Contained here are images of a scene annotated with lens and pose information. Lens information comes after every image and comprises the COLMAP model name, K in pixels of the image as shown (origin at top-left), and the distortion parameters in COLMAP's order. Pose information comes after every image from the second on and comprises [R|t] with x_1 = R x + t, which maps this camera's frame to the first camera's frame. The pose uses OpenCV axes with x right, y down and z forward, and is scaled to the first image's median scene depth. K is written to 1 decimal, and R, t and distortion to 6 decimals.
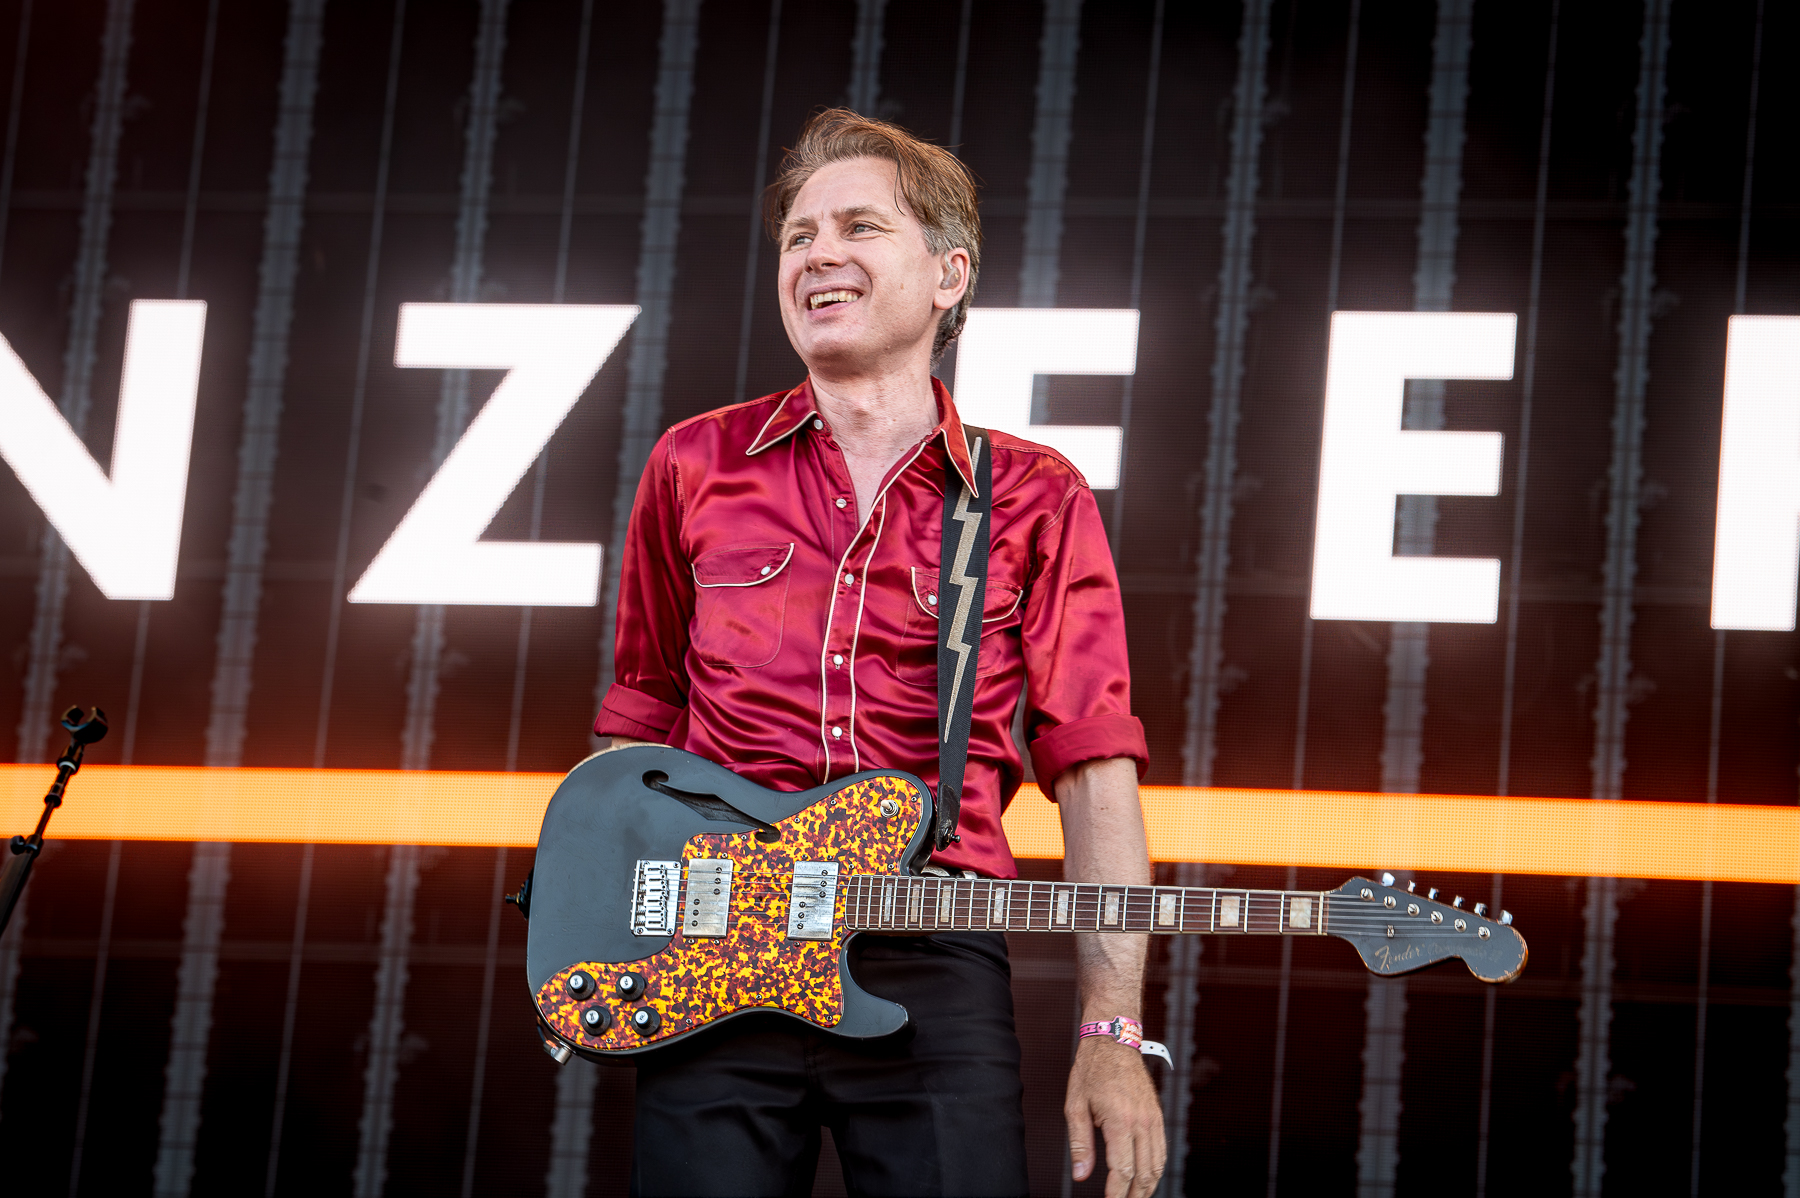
lens RADIAL K [[7181.7, 0, 909.1], [0, 7181.7, 534.6], [0, 0, 1]] dist [0.217948, 0.000000]
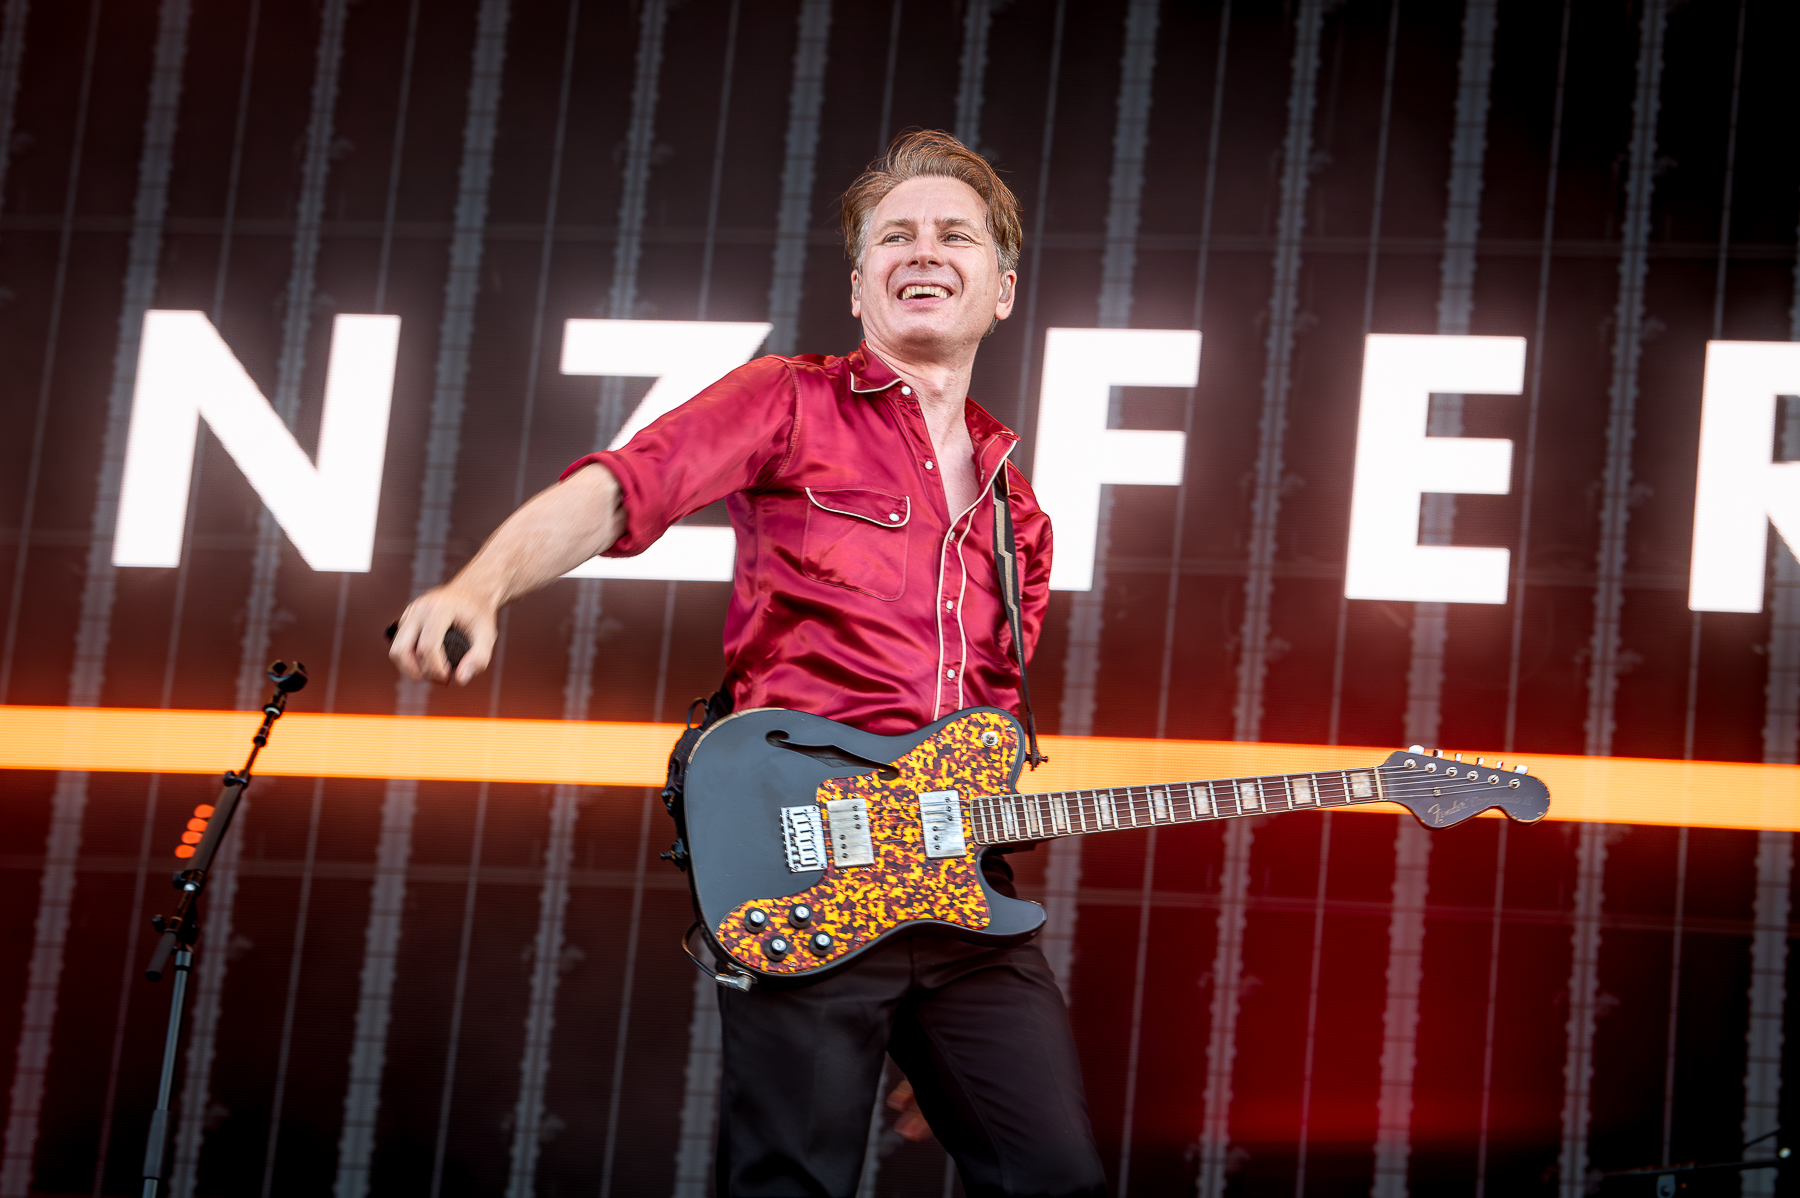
lens RADIAL K [[8003.5, 0, 899.7], [0, 8003.5, 599.0], [0, 0, 1]] dist [0.221295, 0.000000]
pose [[0.999660, 0.009534, -0.024289, 0.015219], [-0.008941, 0.999662, 0.024394, -0.019096], [0.024514, -0.024169, 0.999407, -0.296110]]
